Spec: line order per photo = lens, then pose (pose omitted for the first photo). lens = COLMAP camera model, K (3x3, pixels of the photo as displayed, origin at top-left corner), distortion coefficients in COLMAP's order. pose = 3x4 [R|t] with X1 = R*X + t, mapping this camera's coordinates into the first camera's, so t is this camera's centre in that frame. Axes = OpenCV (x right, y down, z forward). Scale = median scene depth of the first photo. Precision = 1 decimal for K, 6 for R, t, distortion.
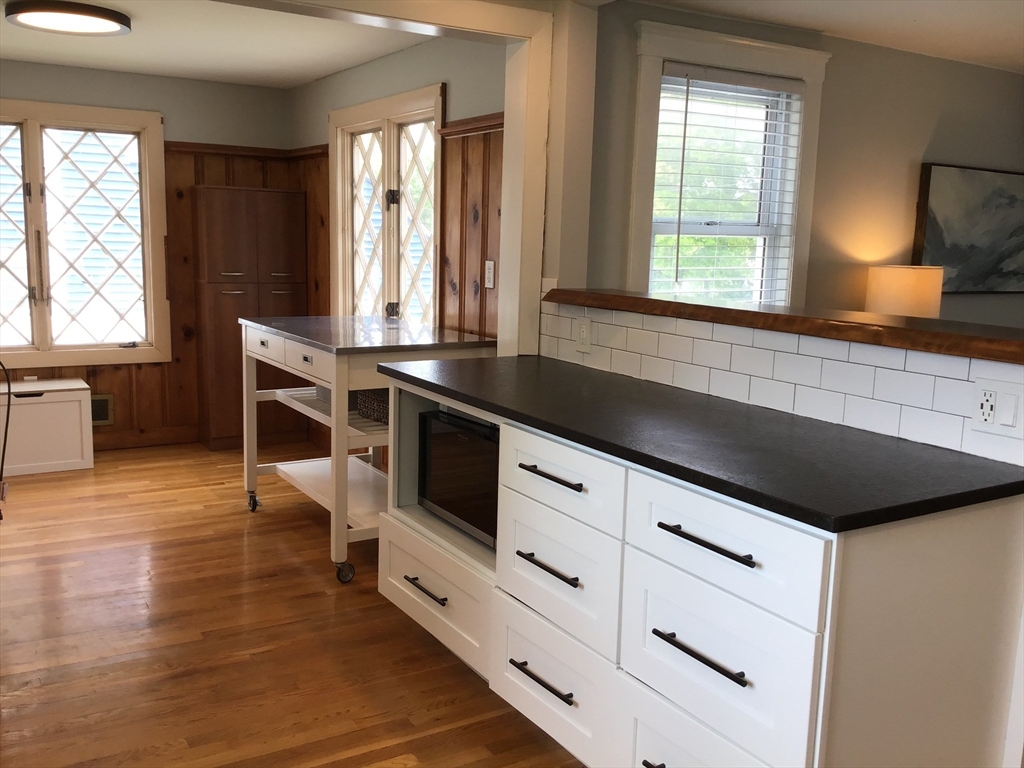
lens RADIAL K [[935.0, 0, 504.8], [0, 935.0, 386.3], [0, 0, 1]] dist [0.007262, 0.000000]
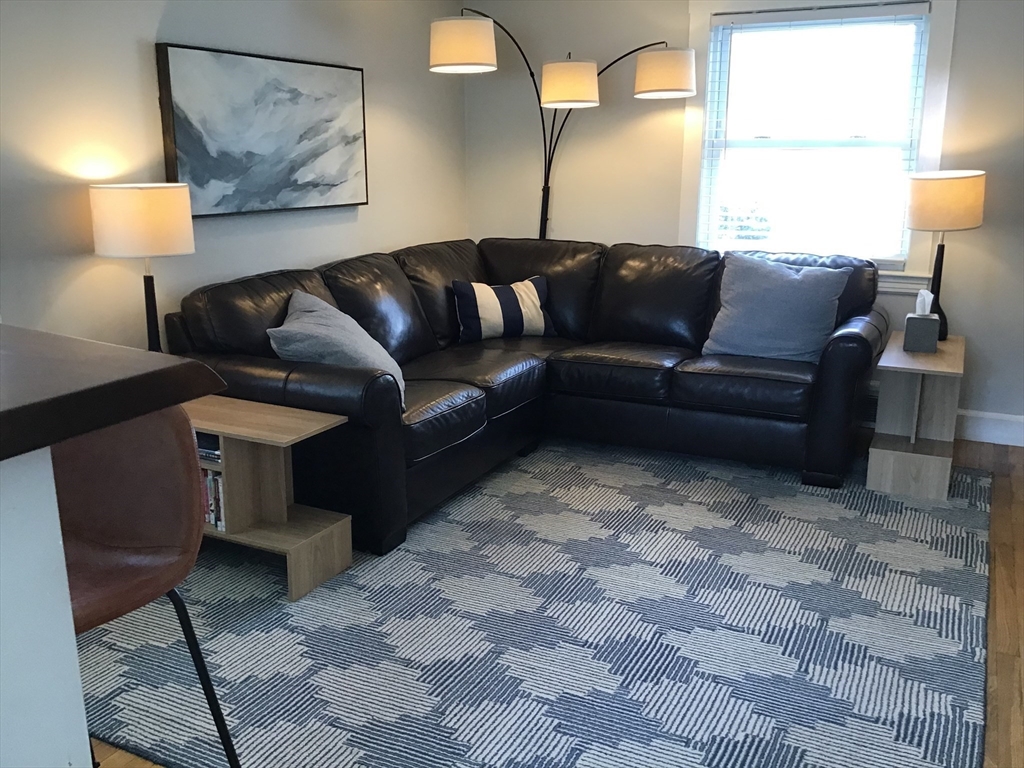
lens RADIAL K [[935.0, 0, 510.5], [0, 935.0, 381.9], [0, 0, 1]] dist [0.007262, 0.000000]
pose [[0.848588, -0.156456, 0.505391, 0.225343], [0.112590, 0.986795, 0.116440, -0.022087], [-0.516936, -0.041908, 0.854998, 0.170505]]
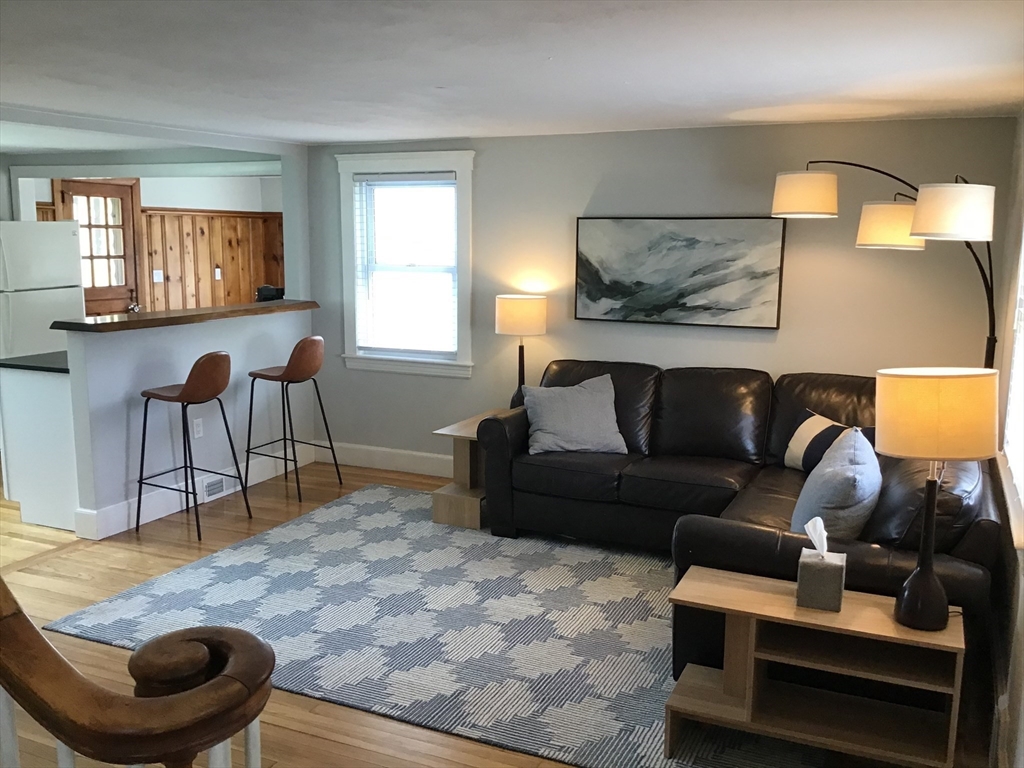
lens RADIAL K [[935.0, 0, 510.6], [0, 935.0, 380.9], [0, 0, 1]] dist [0.007262, 0.000000]
pose [[0.552366, 0.108681, -0.826487, 1.246452], [-0.122161, 0.991314, 0.048711, -0.057251], [0.824602, 0.074058, 0.560845, 0.188856]]
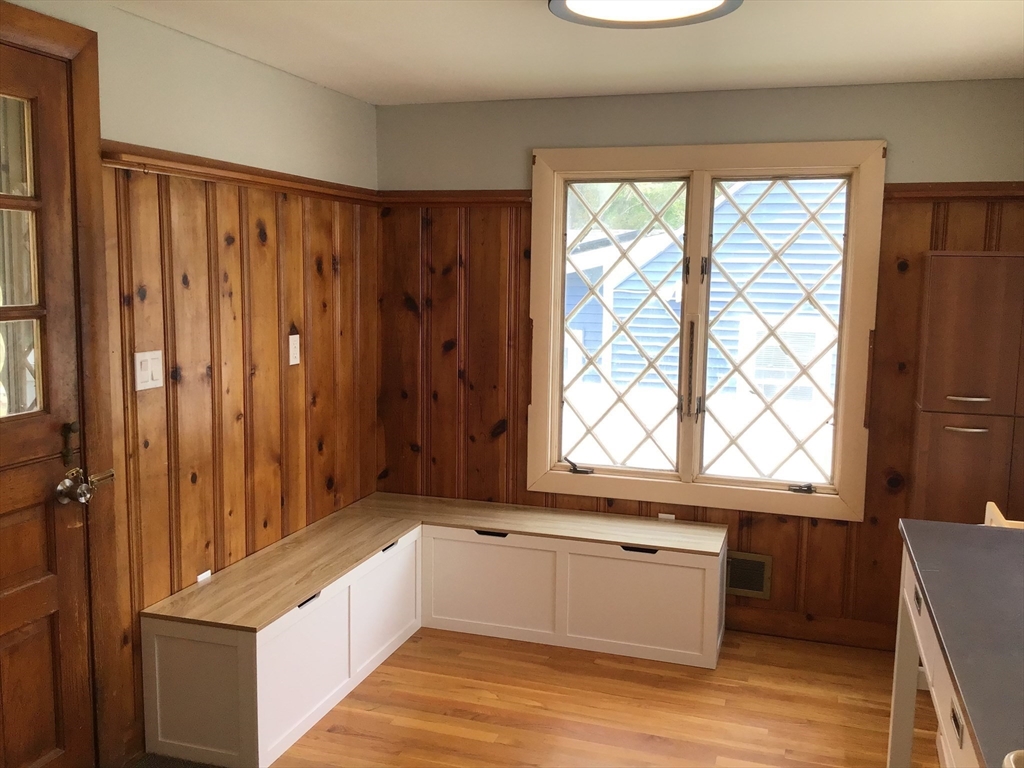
lens RADIAL K [[935.0, 0, 510.8], [0, 935.0, 380.4], [0, 0, 1]] dist [0.007262, 0.000000]
pose [[0.643766, 0.080626, -0.760963, -0.030958], [-0.115894, 0.993236, 0.007191, -0.107812], [0.756396, 0.083562, 0.648755, 0.418266]]
